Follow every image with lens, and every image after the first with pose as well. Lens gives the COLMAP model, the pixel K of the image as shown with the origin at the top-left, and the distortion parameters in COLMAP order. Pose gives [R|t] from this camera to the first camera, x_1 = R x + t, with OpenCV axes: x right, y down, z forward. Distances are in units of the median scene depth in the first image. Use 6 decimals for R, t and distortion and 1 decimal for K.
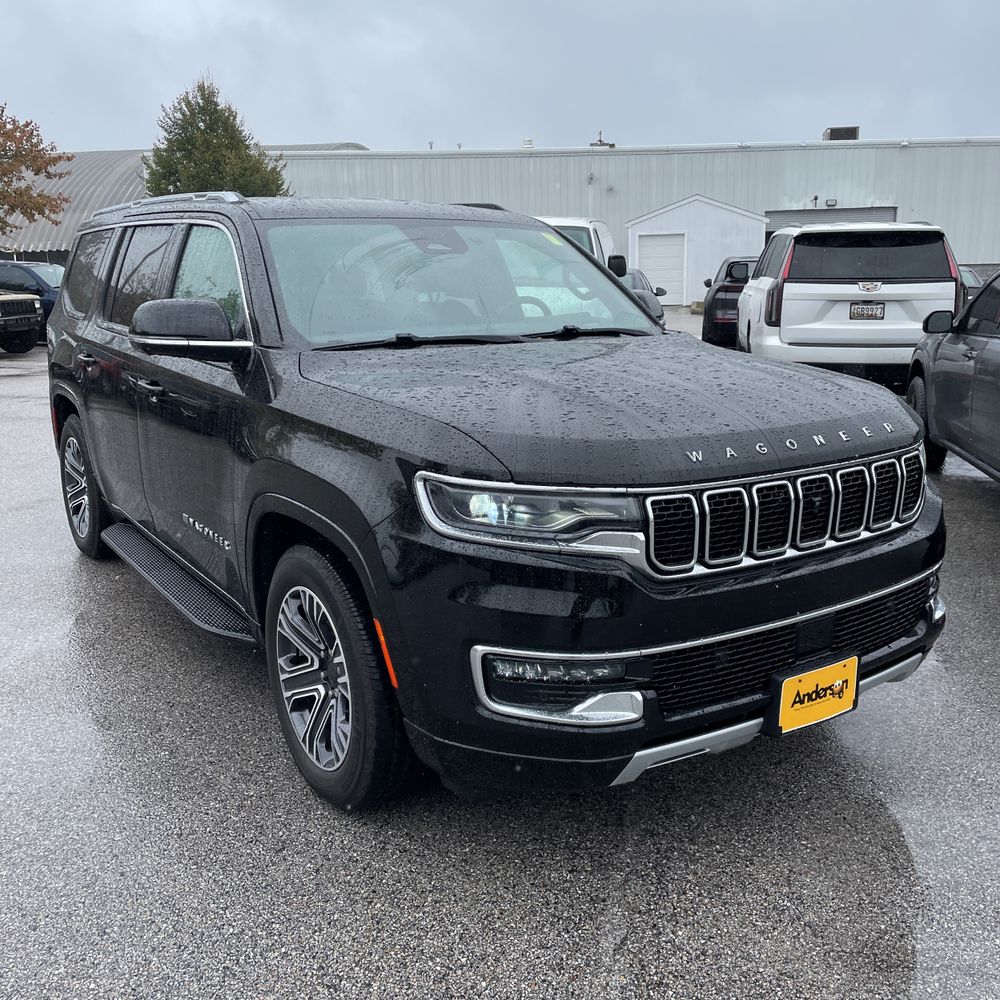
lens RADIAL K [[1036.0, 0, 498.0], [0, 1036.0, 500.5], [0, 0, 1]] dist [0.038342, 0.000000]
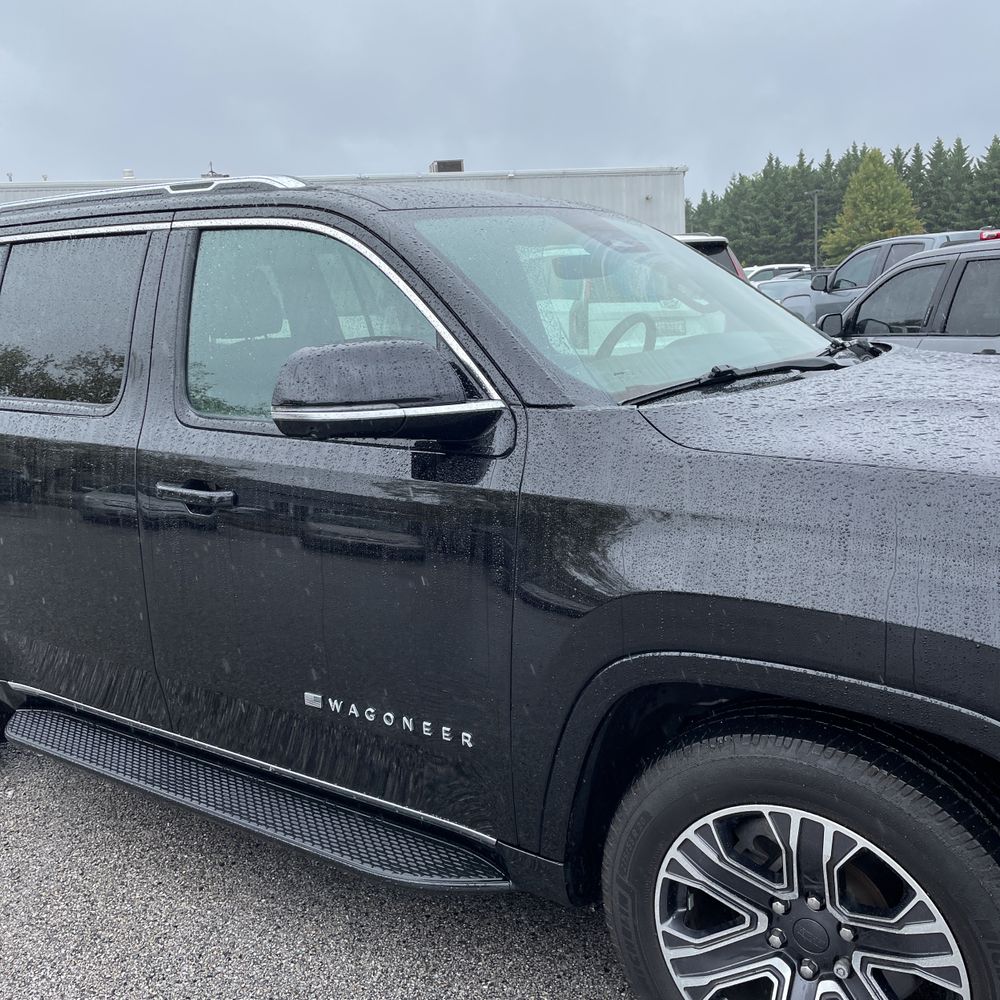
lens RADIAL K [[1036.0, 0, 499.8], [0, 1036.0, 500.1], [0, 0, 1]] dist [0.038342, 0.000000]
pose [[0.923558, -0.122195, 0.363467, -0.421860], [0.133988, 0.990956, -0.007307, -0.083429], [-0.359287, 0.055449, 0.931578, 0.404879]]
